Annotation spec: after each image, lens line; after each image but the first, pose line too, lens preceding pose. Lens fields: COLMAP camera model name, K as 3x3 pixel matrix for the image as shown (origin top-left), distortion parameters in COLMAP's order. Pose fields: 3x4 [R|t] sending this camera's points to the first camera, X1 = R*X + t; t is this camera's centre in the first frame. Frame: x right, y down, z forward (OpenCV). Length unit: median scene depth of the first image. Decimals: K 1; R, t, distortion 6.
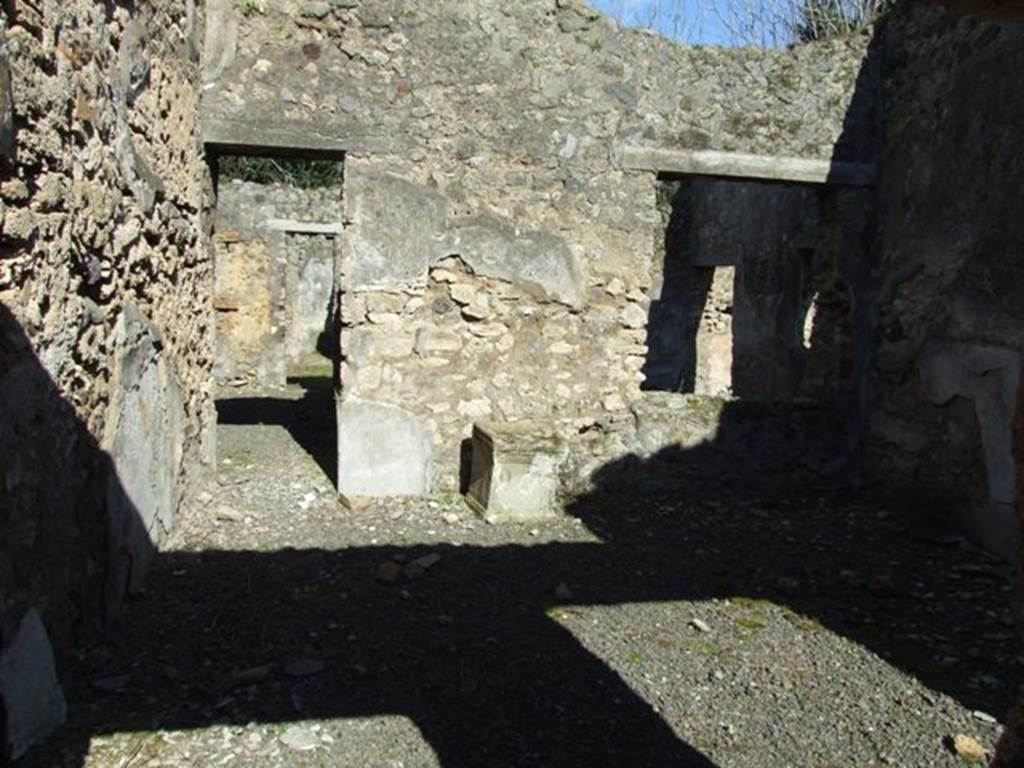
lens RADIAL K [[799.7, 0, 494.5], [0, 799.7, 372.2], [0, 0, 1]] dist [-0.030905, 0.006206]
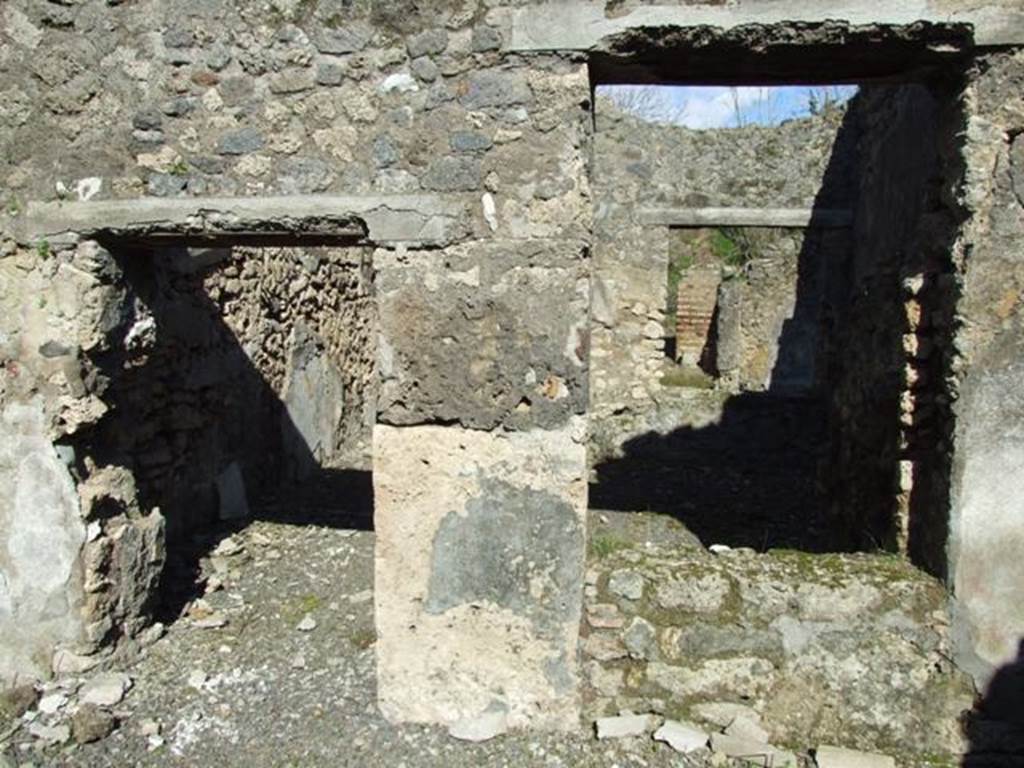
lens RADIAL K [[823.1, 0, 511.6], [0, 823.1, 379.1], [0, 0, 1]] dist [-0.028999, 0.011261]
pose [[0.951779, 0.012876, -0.306513, 0.441351], [-0.019145, 0.999664, -0.017453, 0.050746], [0.306186, 0.022479, 0.951706, -0.489905]]
